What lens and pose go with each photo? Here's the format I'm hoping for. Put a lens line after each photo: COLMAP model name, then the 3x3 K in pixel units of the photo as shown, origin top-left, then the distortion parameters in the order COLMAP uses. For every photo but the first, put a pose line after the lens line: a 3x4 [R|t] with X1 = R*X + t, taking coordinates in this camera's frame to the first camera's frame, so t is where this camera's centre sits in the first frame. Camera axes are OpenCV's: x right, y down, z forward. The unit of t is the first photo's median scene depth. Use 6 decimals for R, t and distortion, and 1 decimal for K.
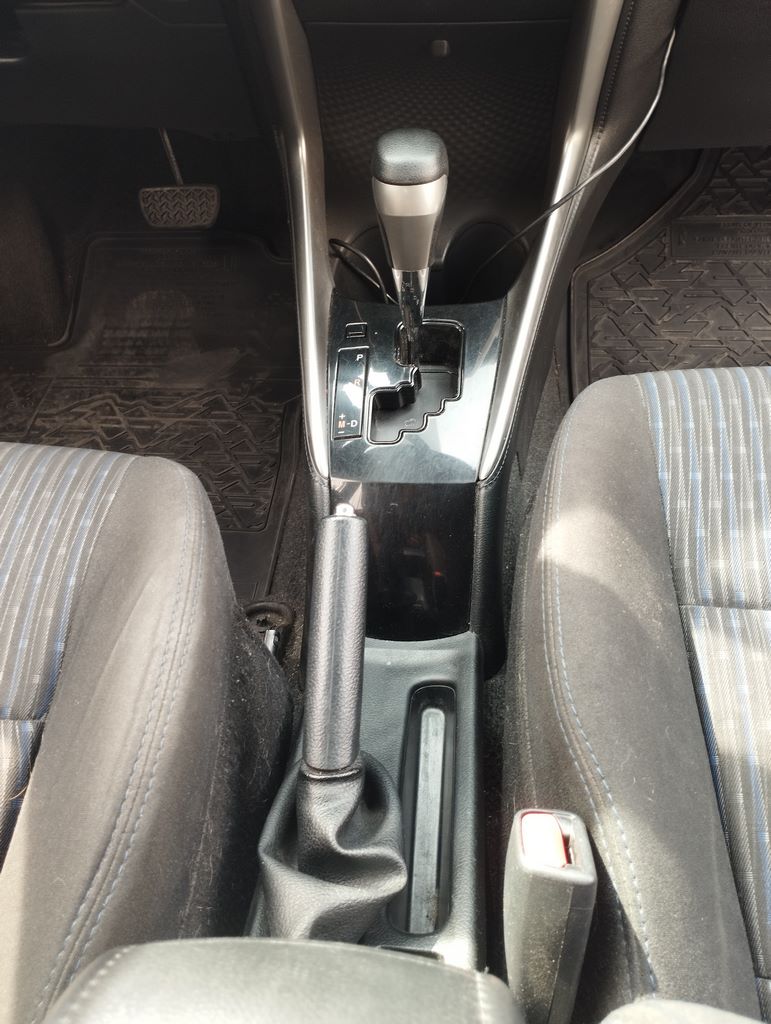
lens RADIAL K [[855.9, 0, 386.7], [0, 855.9, 512.0], [0, 0, 1]] dist [0.064819, -0.021187]
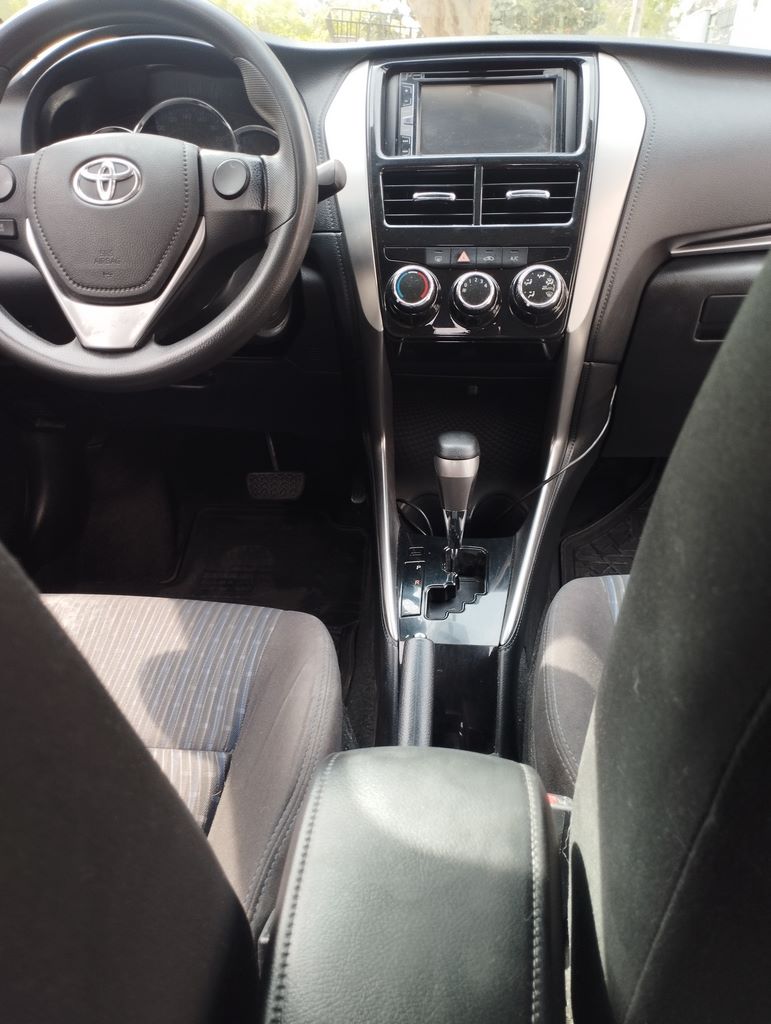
lens RADIAL K [[855.9, 0, 382.0], [0, 855.9, 512.1], [0, 0, 1]] dist [0.064819, -0.021187]
pose [[0.999213, 0.037905, -0.011689, -0.088123], [-0.039608, 0.937453, -0.345852, 0.269151], [-0.002152, 0.346043, 0.938216, -0.474584]]
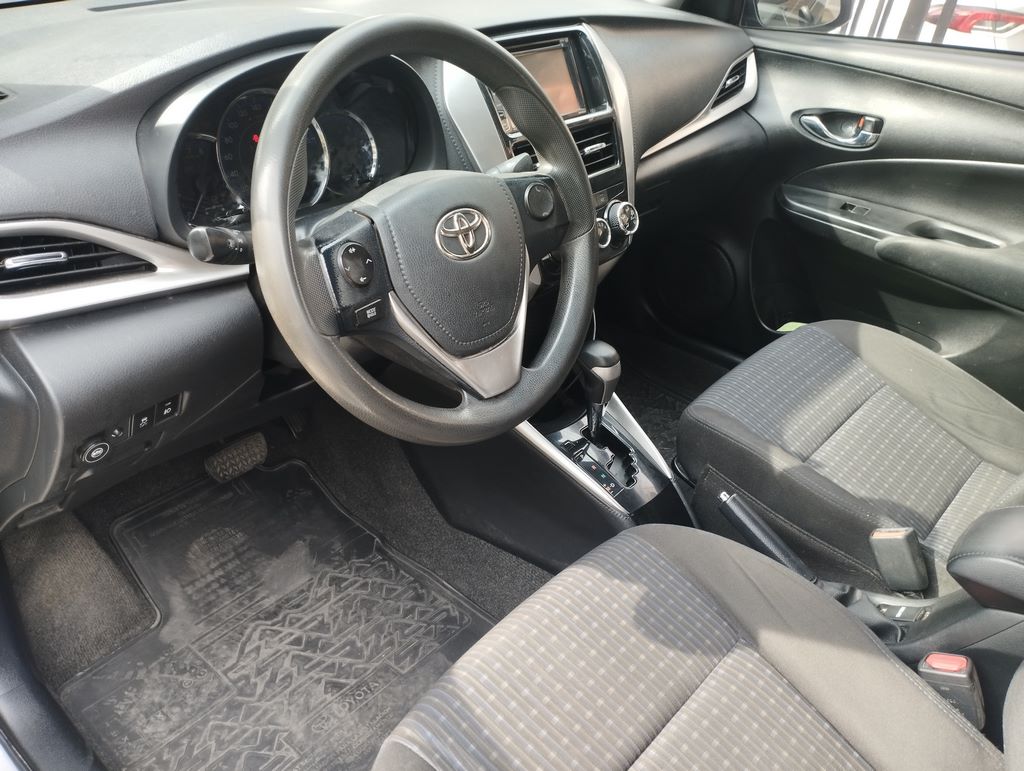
lens RADIAL K [[855.9, 0, 512.1], [0, 855.9, 385.3], [0, 0, 1]] dist [0.064819, -0.021187]
pose [[0.585306, -0.351388, 0.730714, -1.519552], [0.509896, 0.860220, 0.005236, -0.430024], [-0.630415, 0.369523, 0.682663, -0.232023]]
